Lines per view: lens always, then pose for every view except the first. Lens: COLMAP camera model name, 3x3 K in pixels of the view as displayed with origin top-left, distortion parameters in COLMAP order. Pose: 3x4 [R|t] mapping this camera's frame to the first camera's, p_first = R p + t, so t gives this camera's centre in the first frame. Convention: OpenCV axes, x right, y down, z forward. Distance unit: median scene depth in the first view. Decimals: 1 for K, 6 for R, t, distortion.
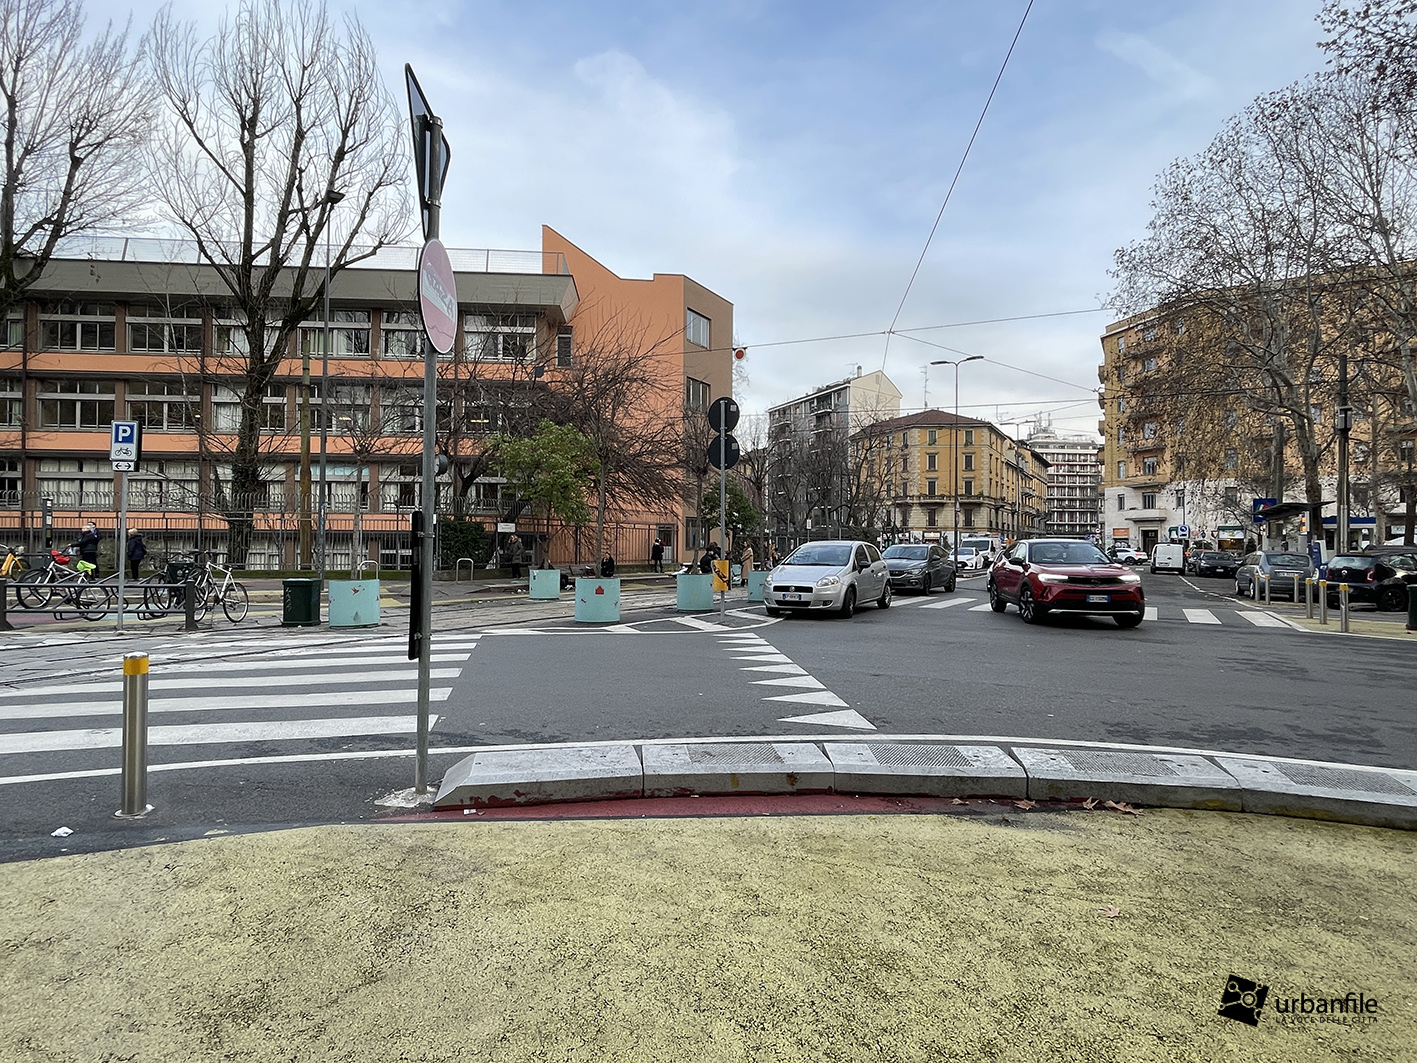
lens RADIAL K [[730.4, 0, 708.5], [0, 730.4, 531.5], [0, 0, 1]] dist [0.002340, -0.000245]
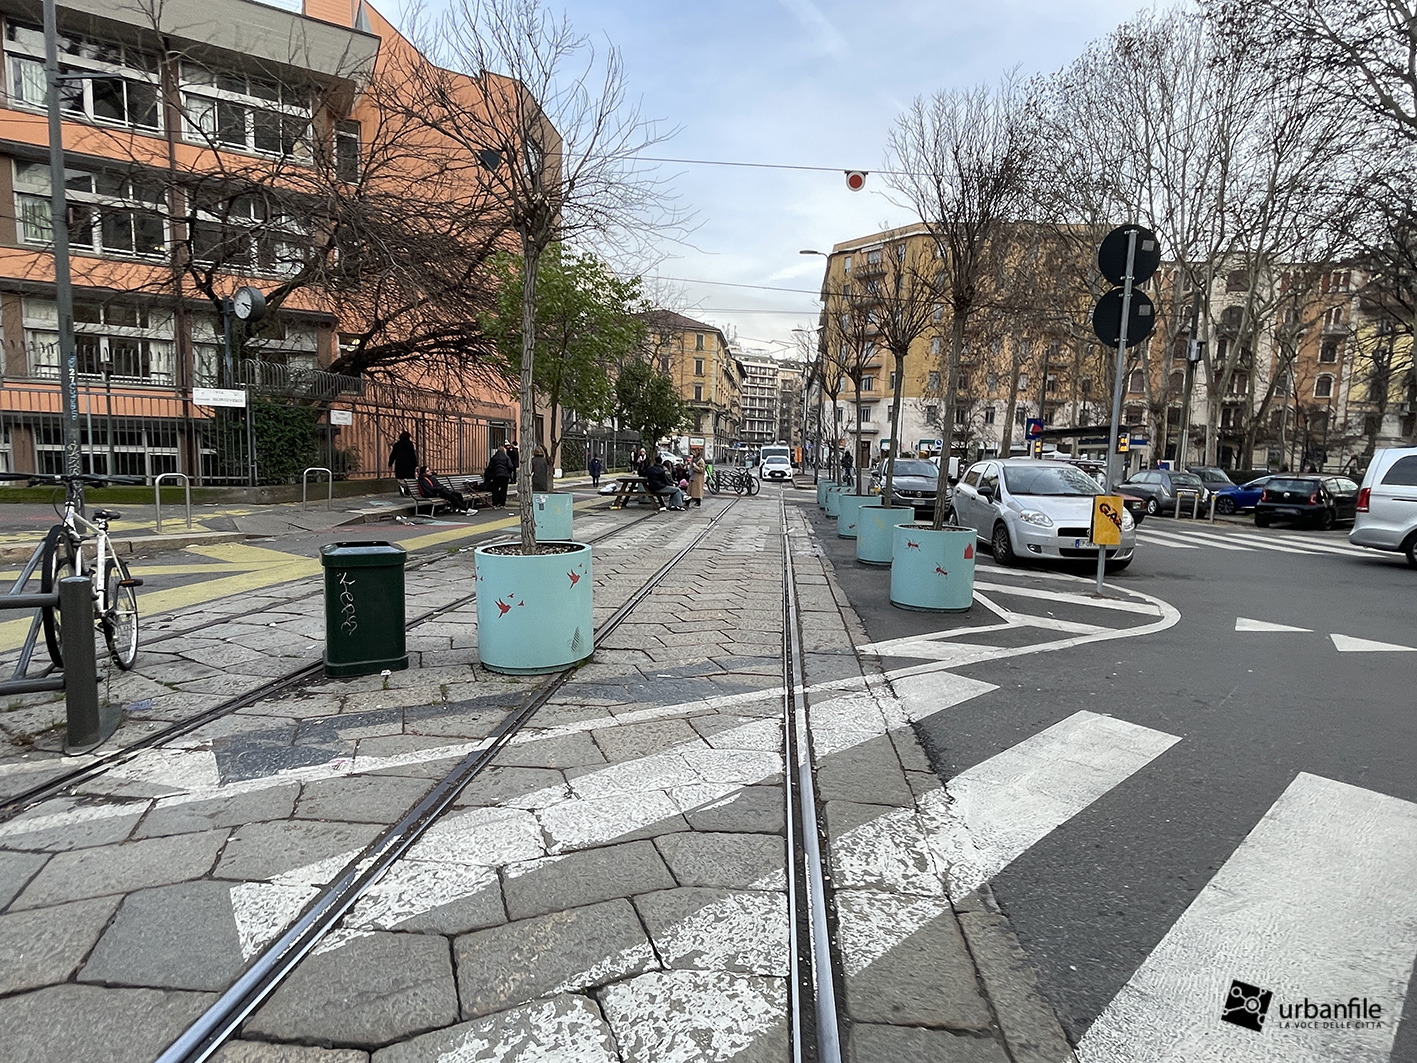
lens RADIAL K [[730.4, 0, 708.5], [0, 730.4, 531.5], [0, 0, 1]] dist [0.002340, -0.000245]
pose [[0.903858, -0.024105, 0.427154, -0.084898], [-0.033854, 0.991251, 0.127574, 0.000195], [-0.426492, -0.129769, 0.895134, 0.087931]]
